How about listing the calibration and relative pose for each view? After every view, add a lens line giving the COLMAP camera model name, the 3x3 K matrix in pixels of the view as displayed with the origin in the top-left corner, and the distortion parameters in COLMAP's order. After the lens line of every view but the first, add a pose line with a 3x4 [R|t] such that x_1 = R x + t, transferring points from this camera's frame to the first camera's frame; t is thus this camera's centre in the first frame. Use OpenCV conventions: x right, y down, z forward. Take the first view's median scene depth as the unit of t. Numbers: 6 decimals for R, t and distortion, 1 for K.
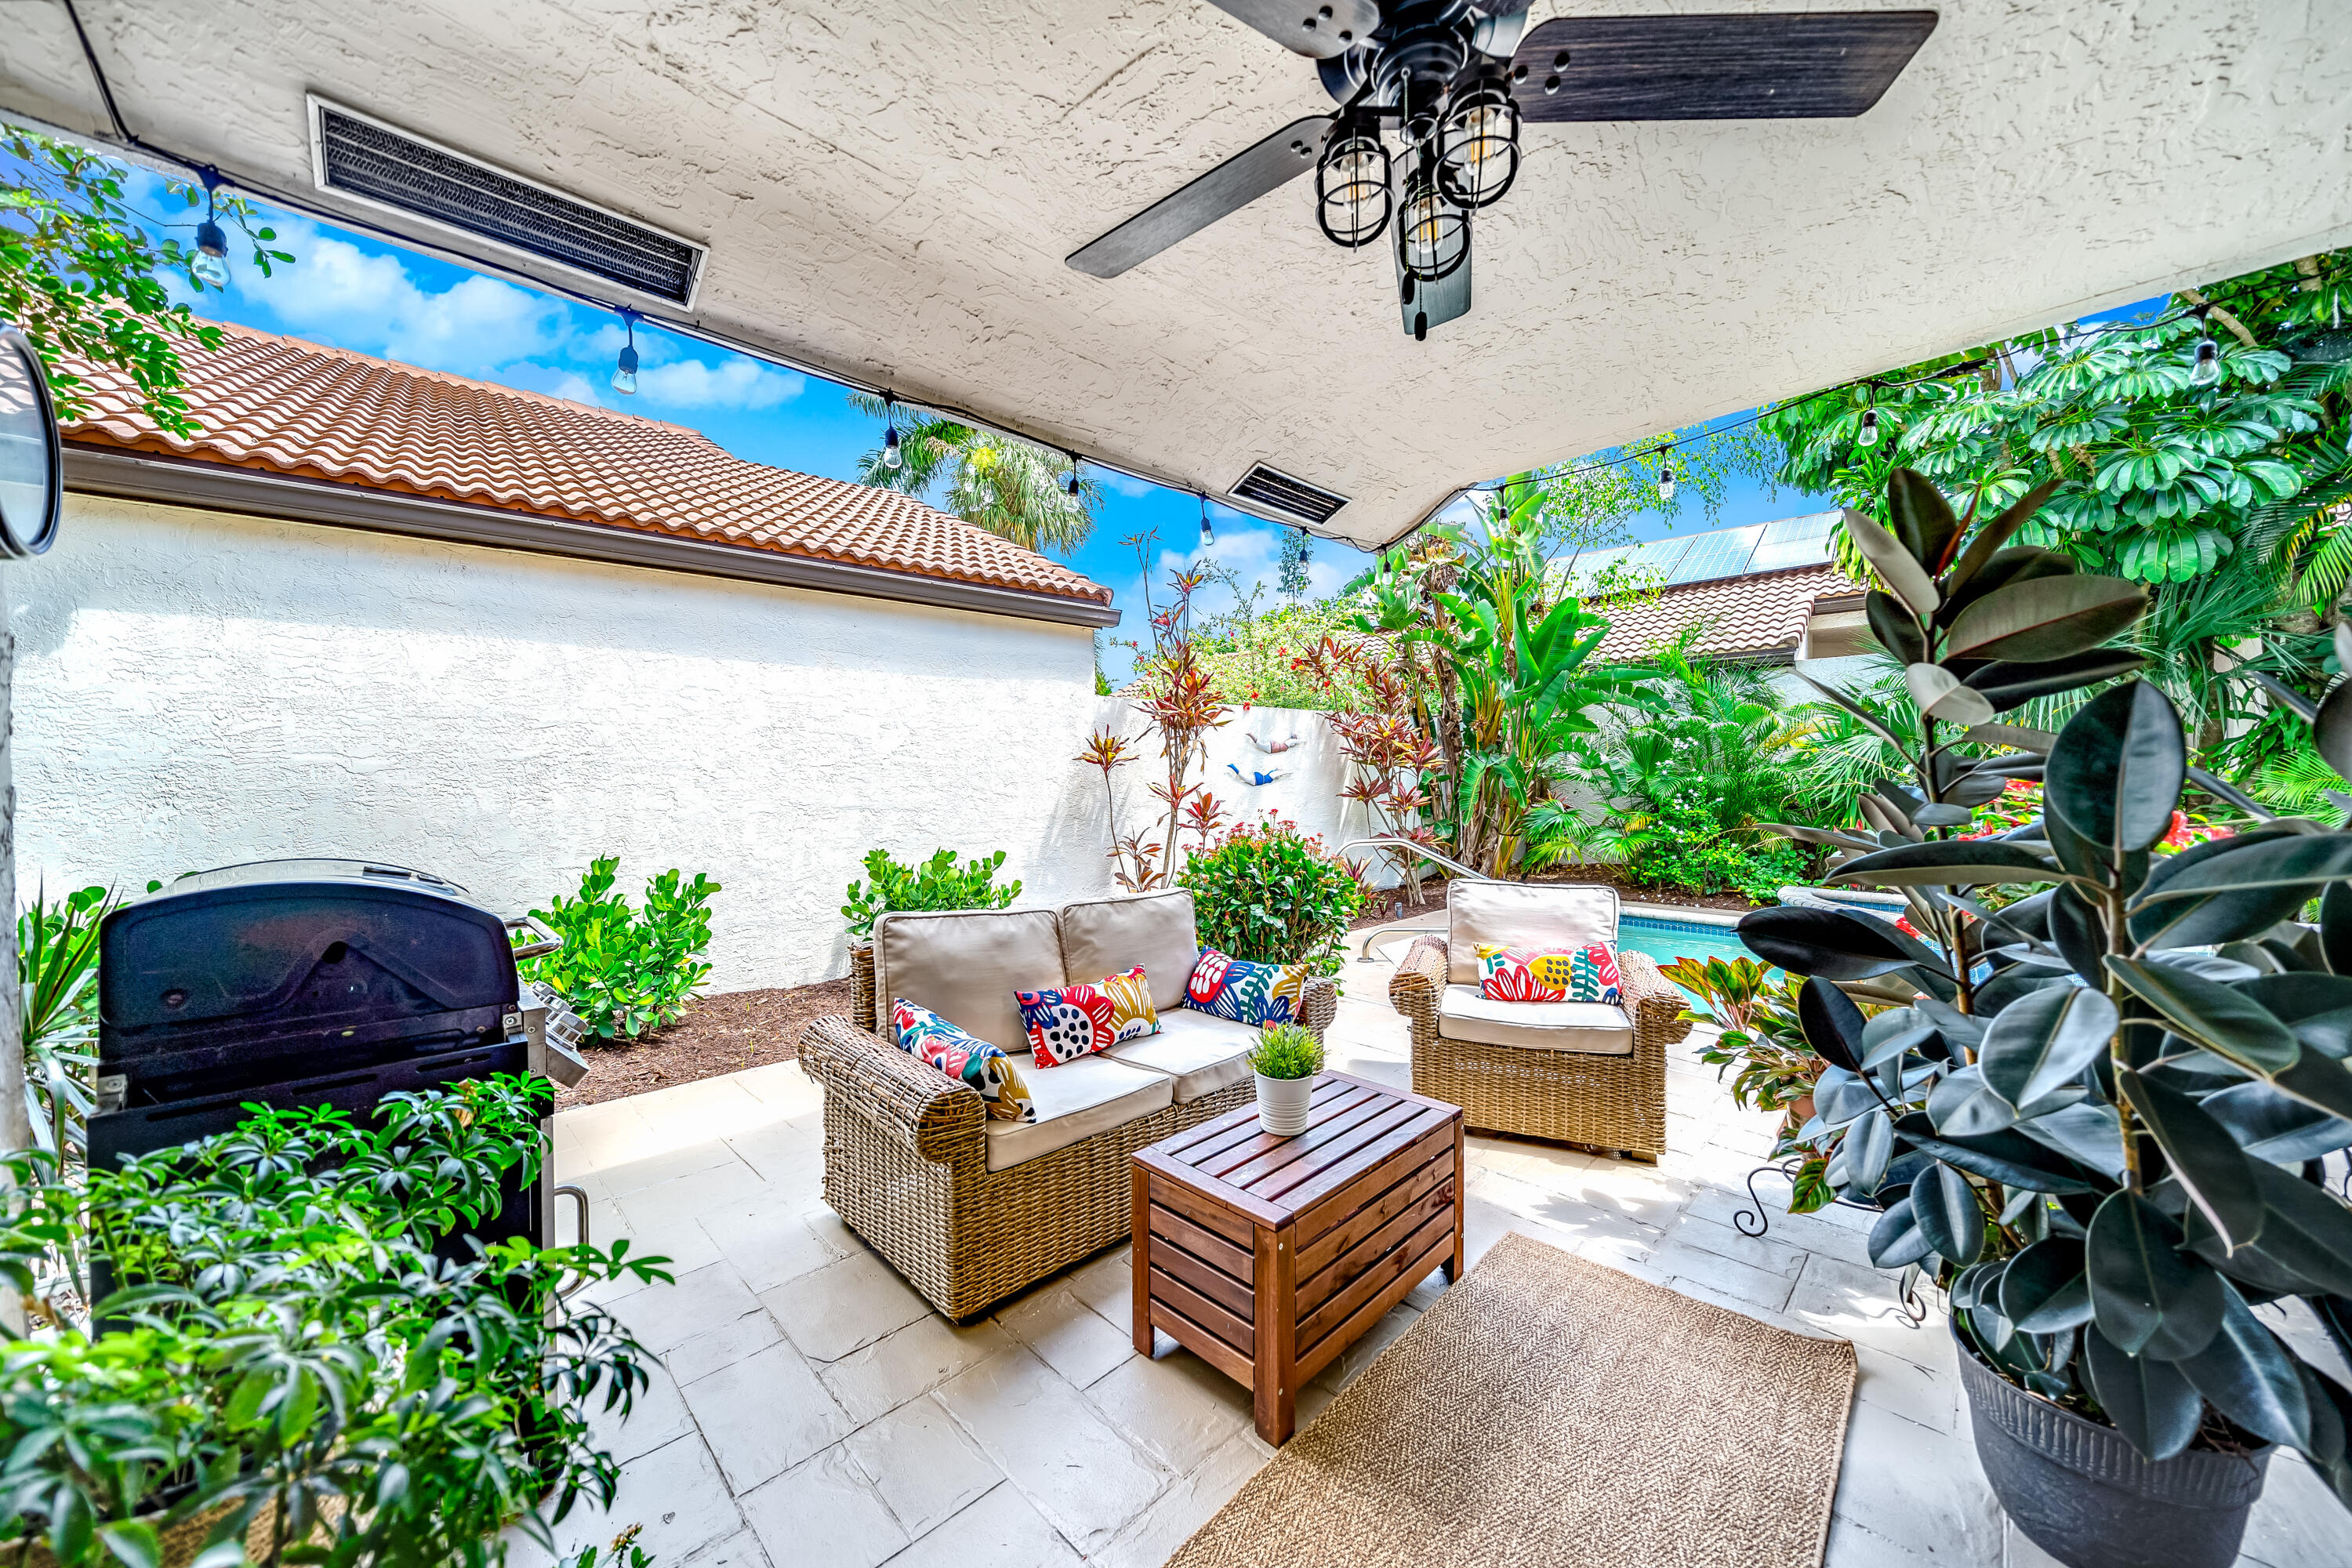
lens RADIAL K [[811.2, 0, 1173.3], [0, 811.2, 779.2], [0, 0, 1]] dist [0.000063, -0.000162]
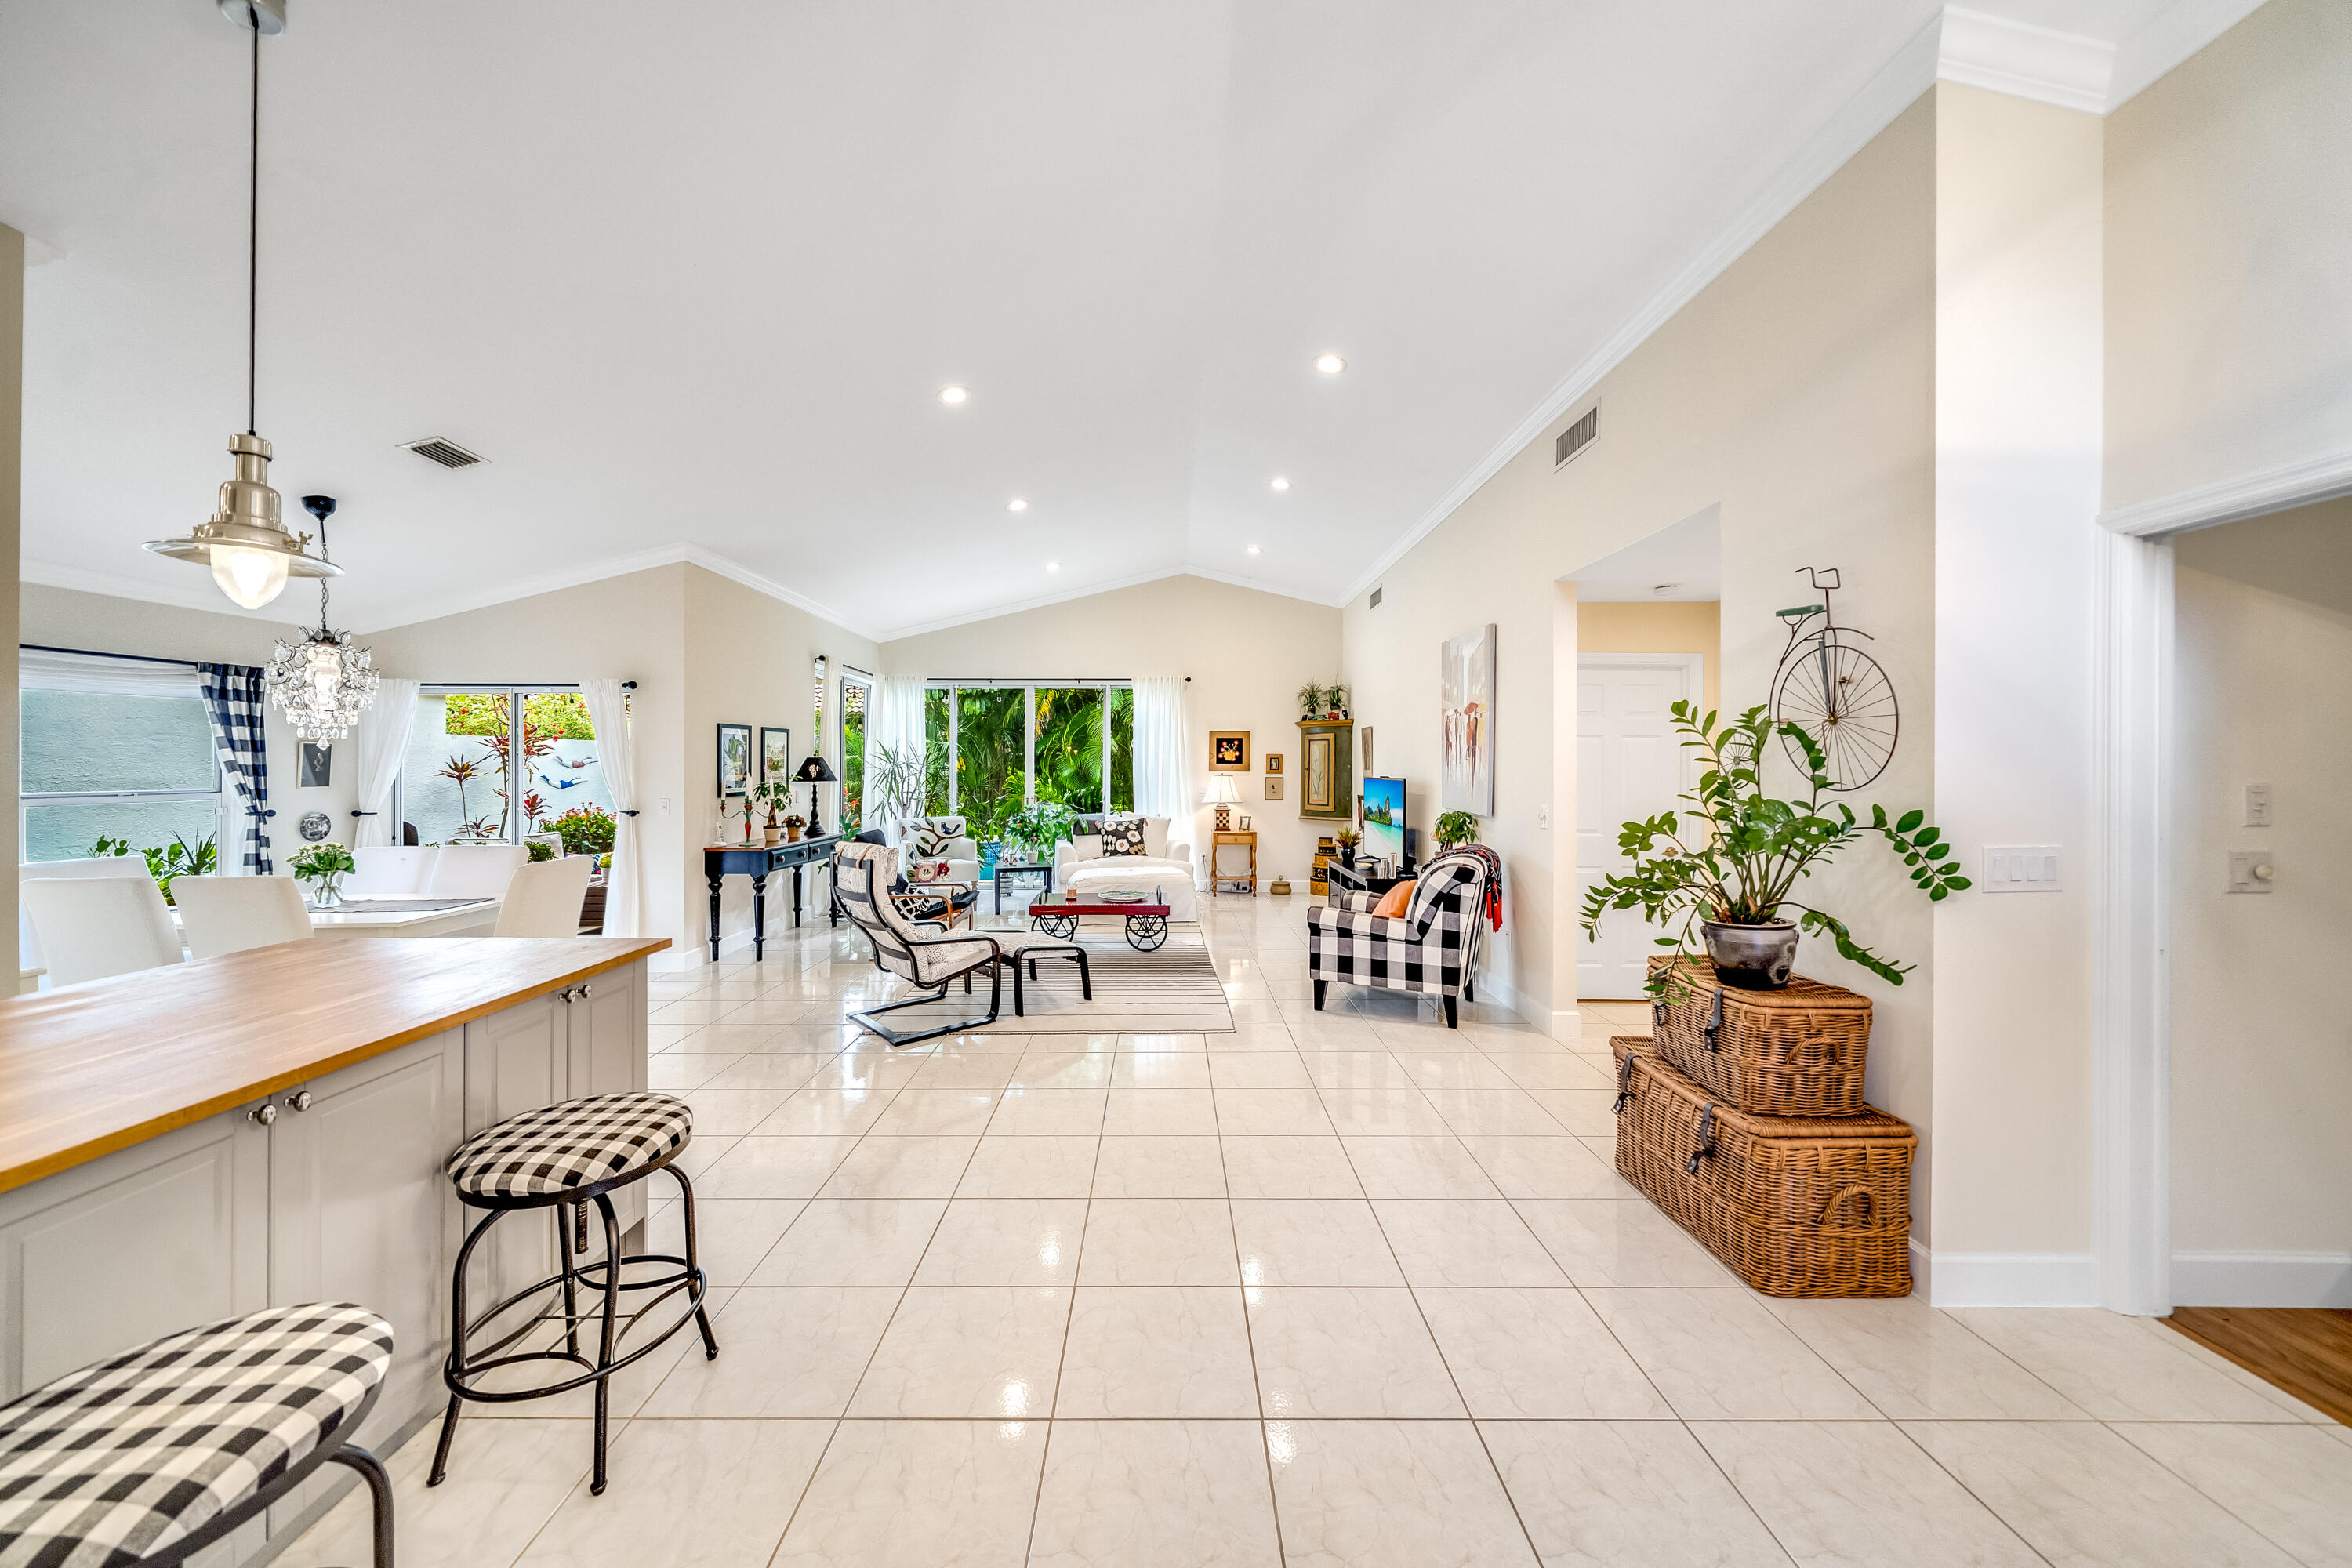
lens RADIAL K [[811.2, 0, 1167.3], [0, 811.2, 765.9], [0, 0, 1]] dist [0.000063, -0.000162]
pose [[0.697912, 0.015973, 0.716005, -0.432475], [-0.010284, 0.999872, -0.012282, -0.061136], [-0.716109, 0.001208, 0.697987, -1.989595]]
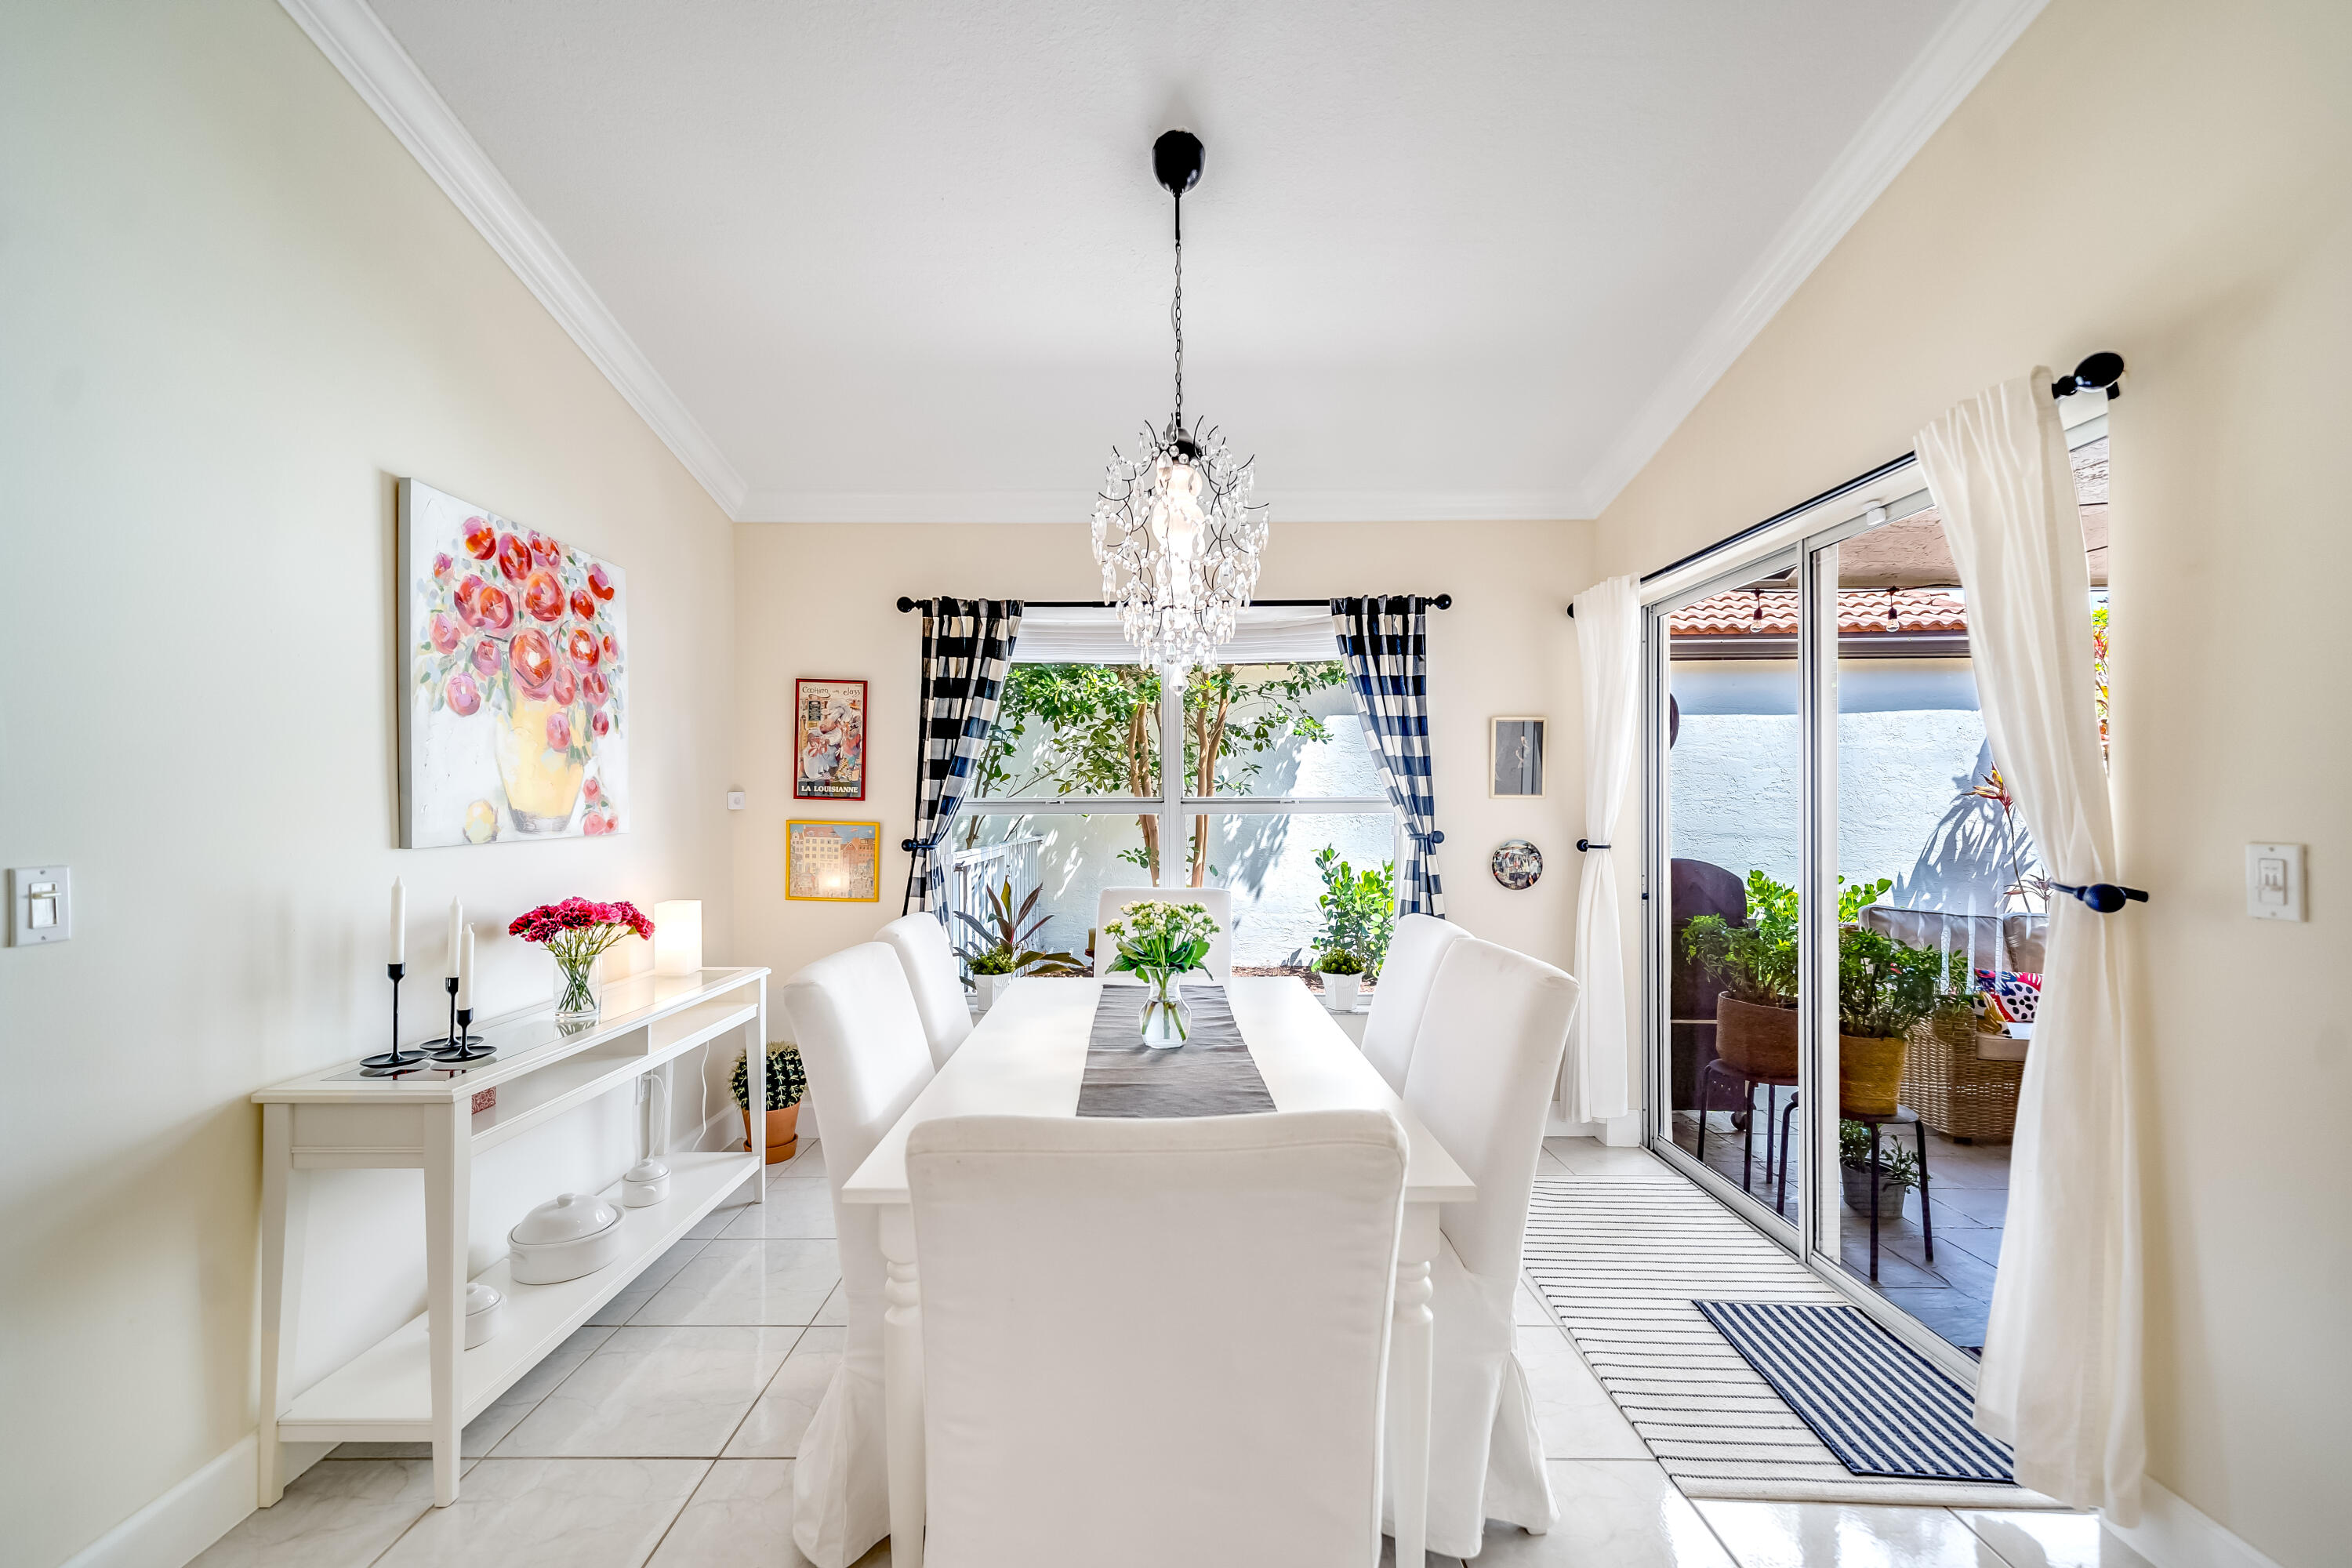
lens RADIAL K [[902.3, 0, 1174.7], [0, 902.3, 801.6], [0, 0, 1]] dist [0.000161, 0.000031]
pose [[0.712767, 0.013230, -0.701276, -0.059811], [-0.010065, 0.999912, 0.008634, -0.024387], [0.701329, 0.000905, 0.712837, -0.812581]]
